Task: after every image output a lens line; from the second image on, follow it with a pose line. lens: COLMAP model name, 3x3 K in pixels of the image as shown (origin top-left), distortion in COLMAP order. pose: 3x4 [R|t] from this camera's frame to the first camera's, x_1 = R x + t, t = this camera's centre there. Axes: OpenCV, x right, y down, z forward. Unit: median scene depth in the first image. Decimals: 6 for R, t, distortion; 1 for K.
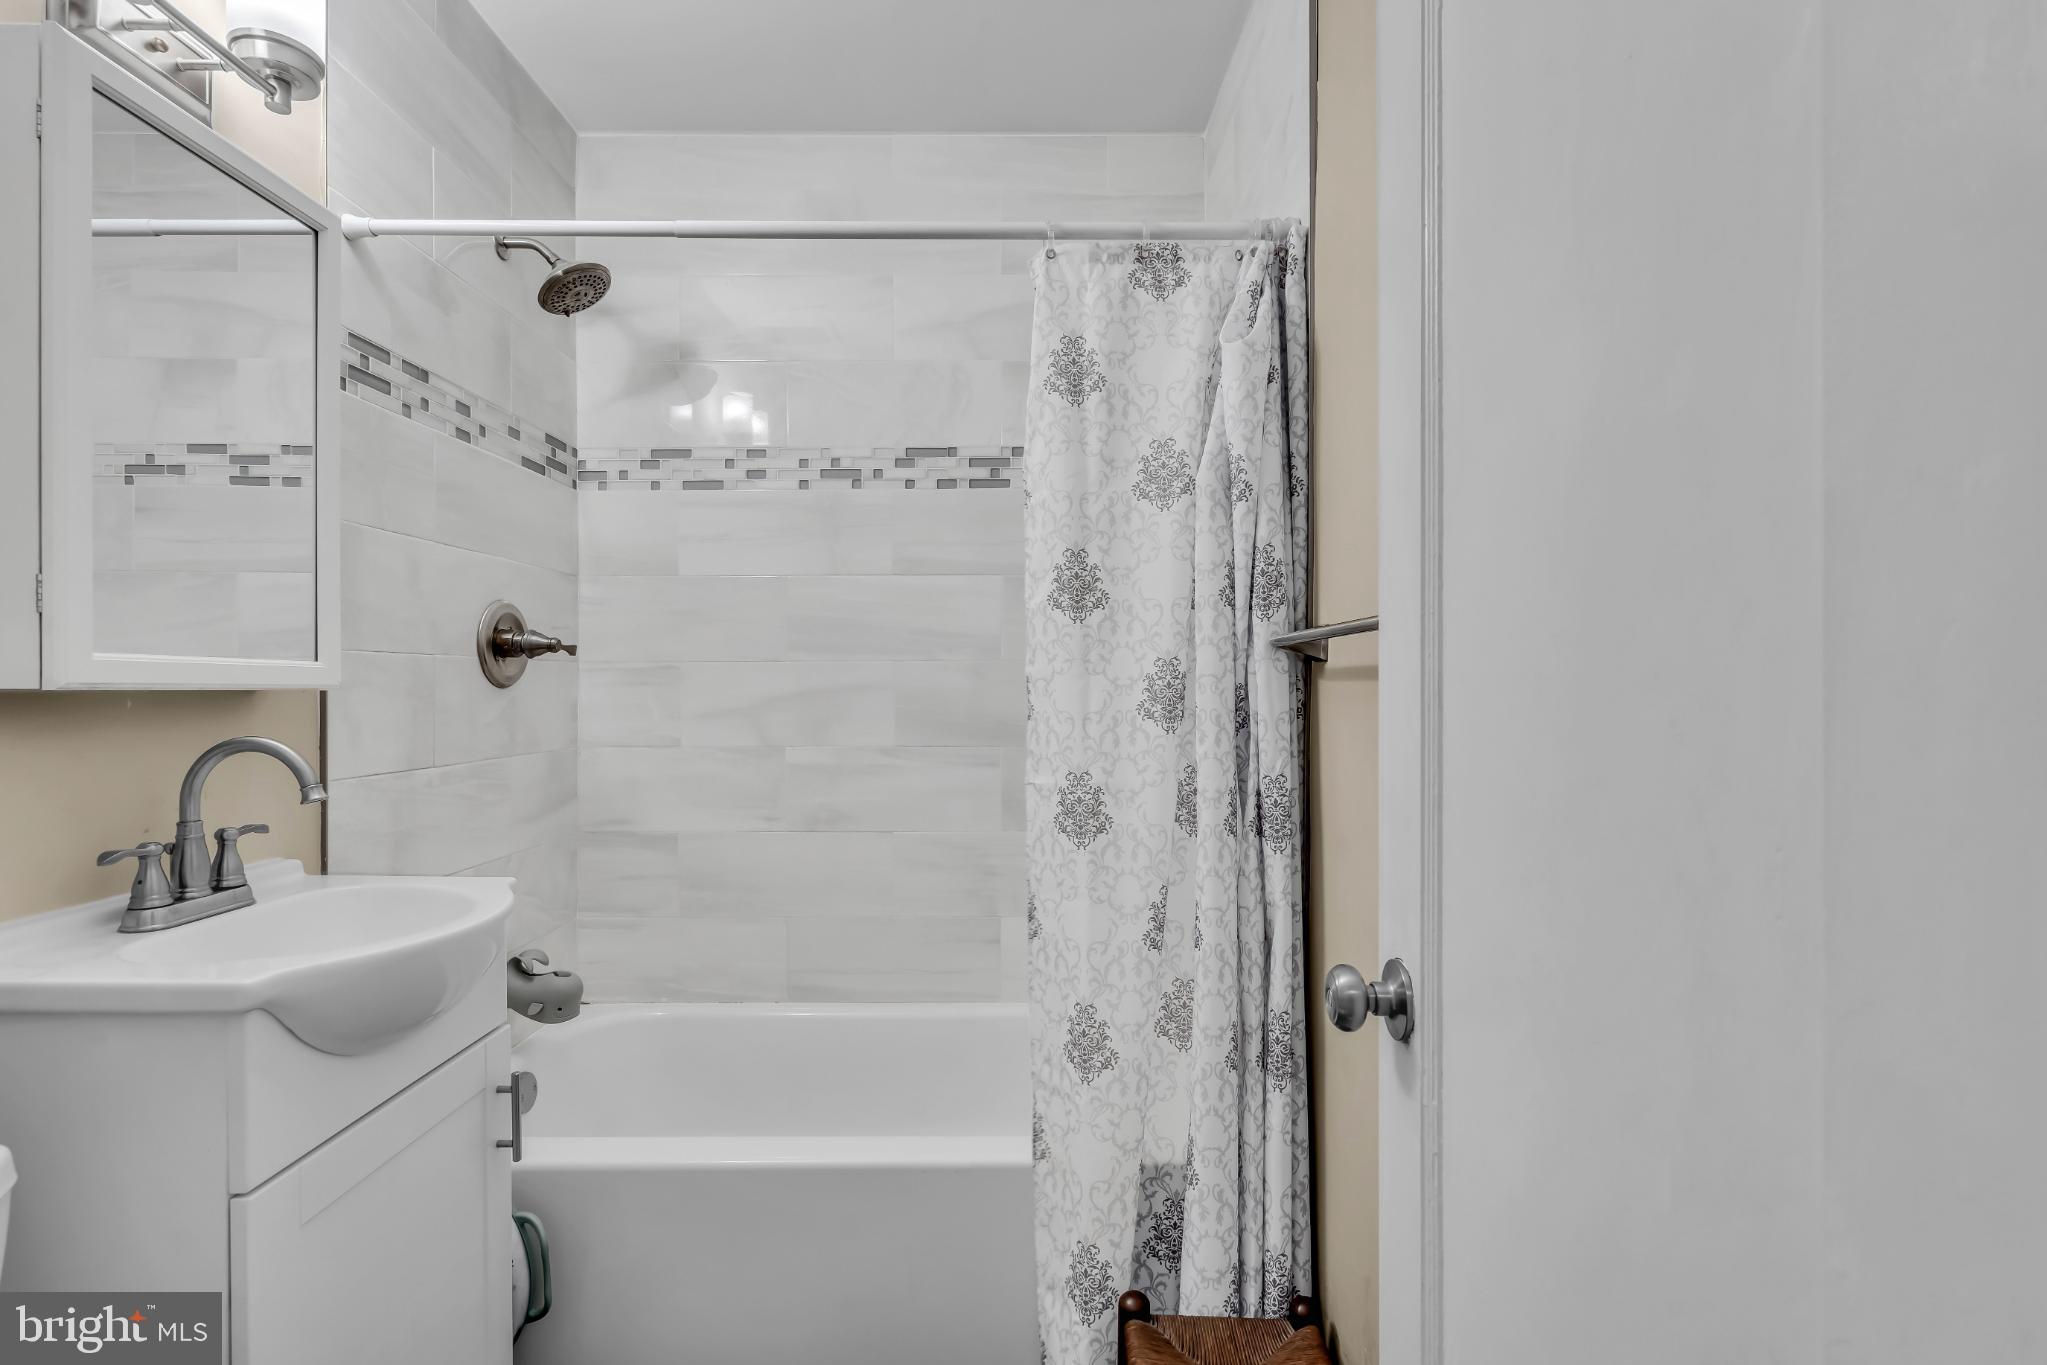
lens RADIAL K [[917.4, 0, 1021.9], [0, 917.4, 694.8], [0, 0, 1]] dist [-0.004256, 0.002192]
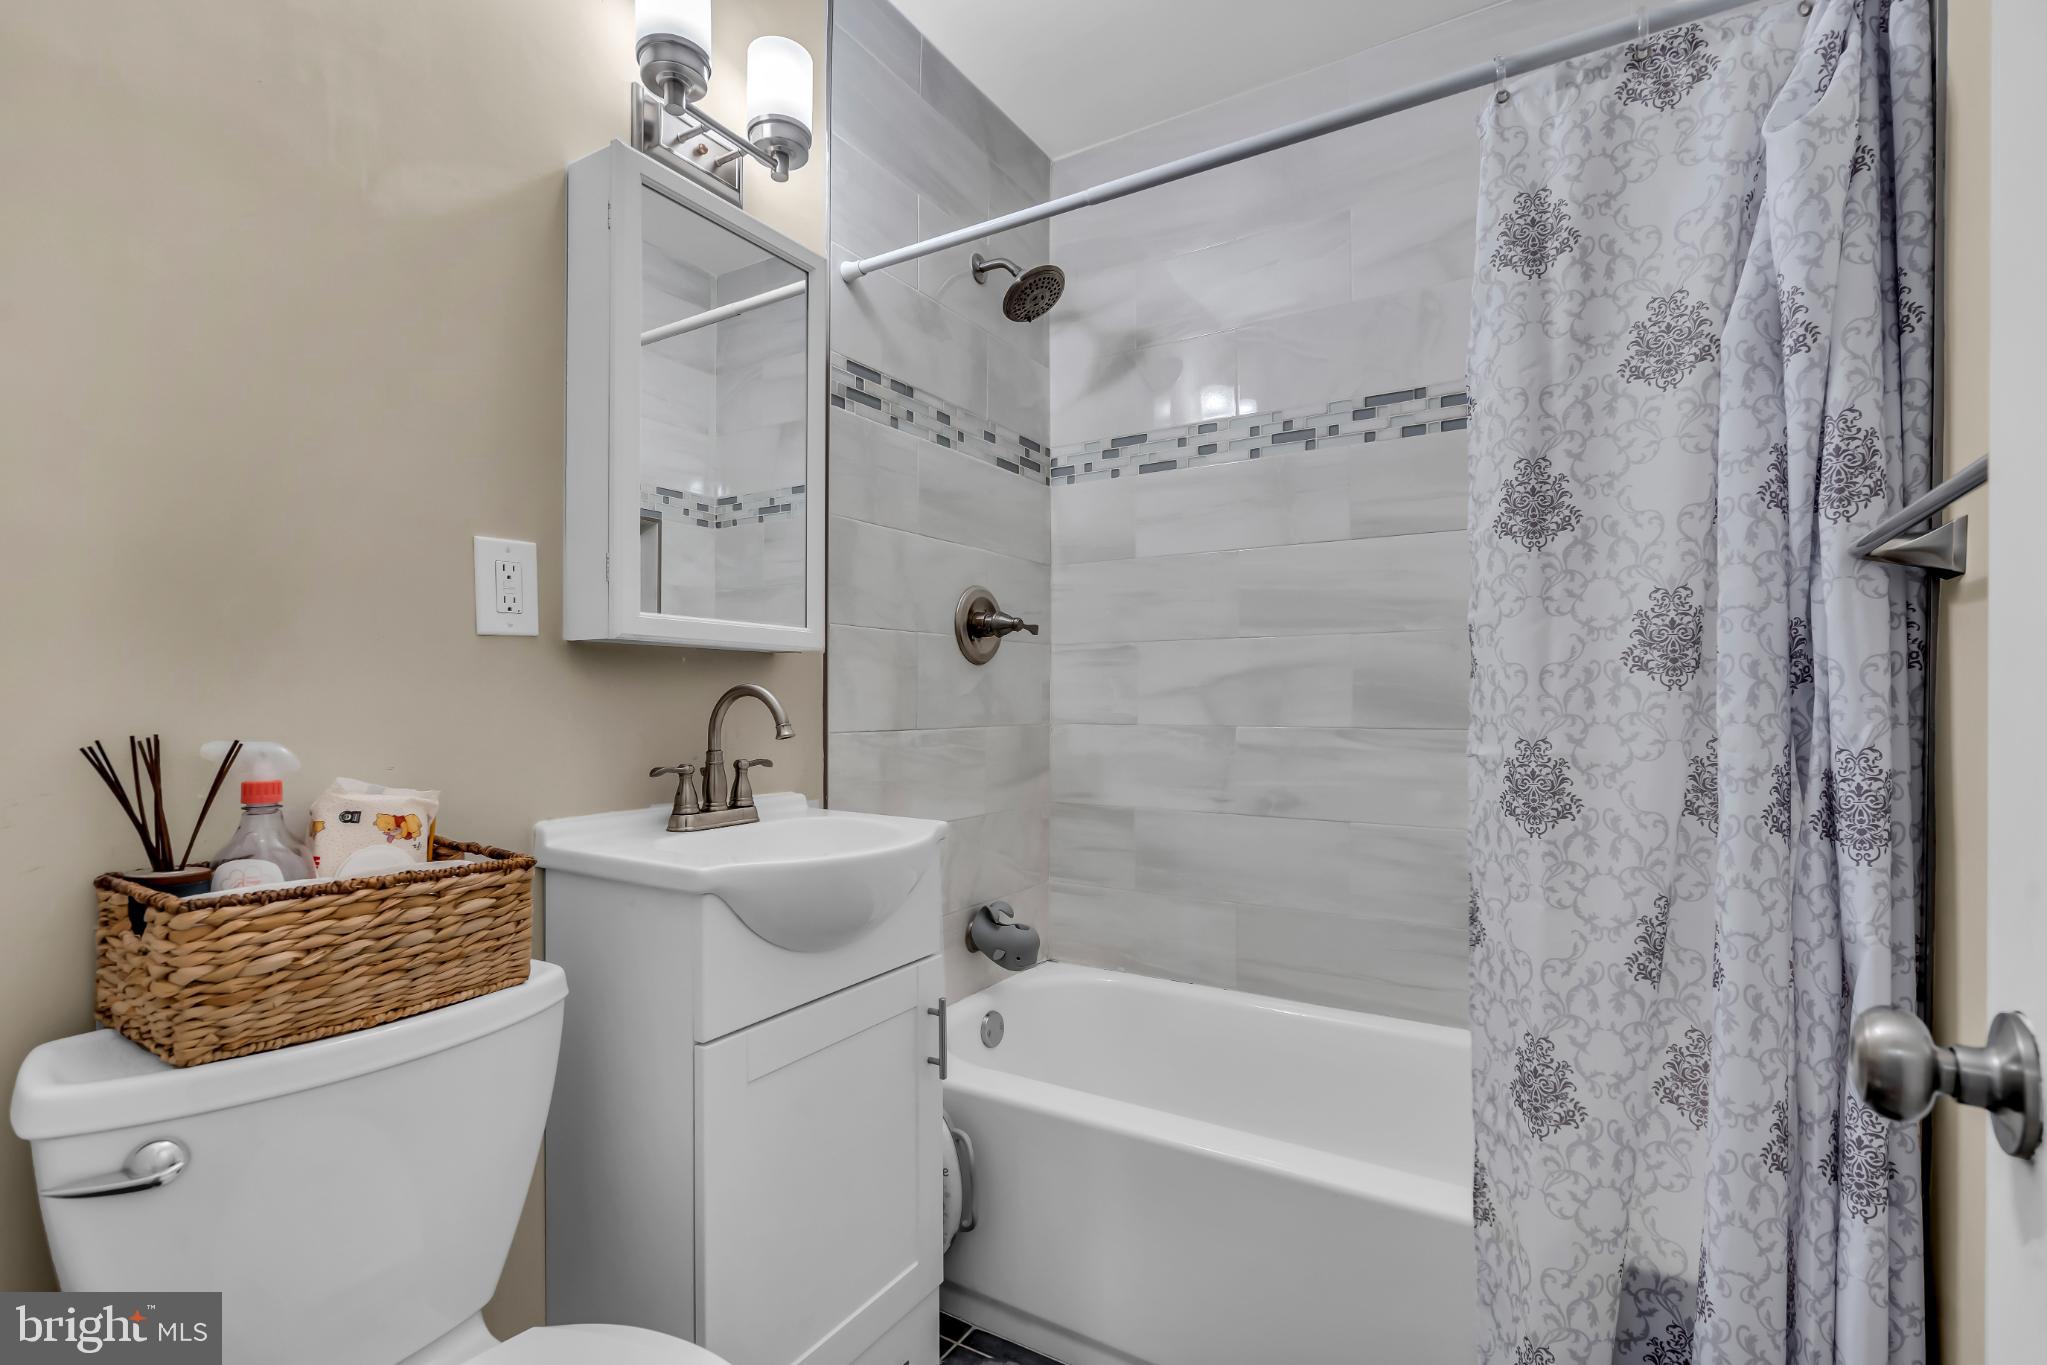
lens RADIAL K [[917.4, 0, 1021.9], [0, 917.4, 694.8], [0, 0, 1]] dist [-0.004256, 0.002192]
pose [[0.858155, 0.002750, -0.513383, 0.087710], [-0.003726, 0.999993, -0.000871, 0.047566], [0.513377, 0.002660, 0.858159, 0.100952]]
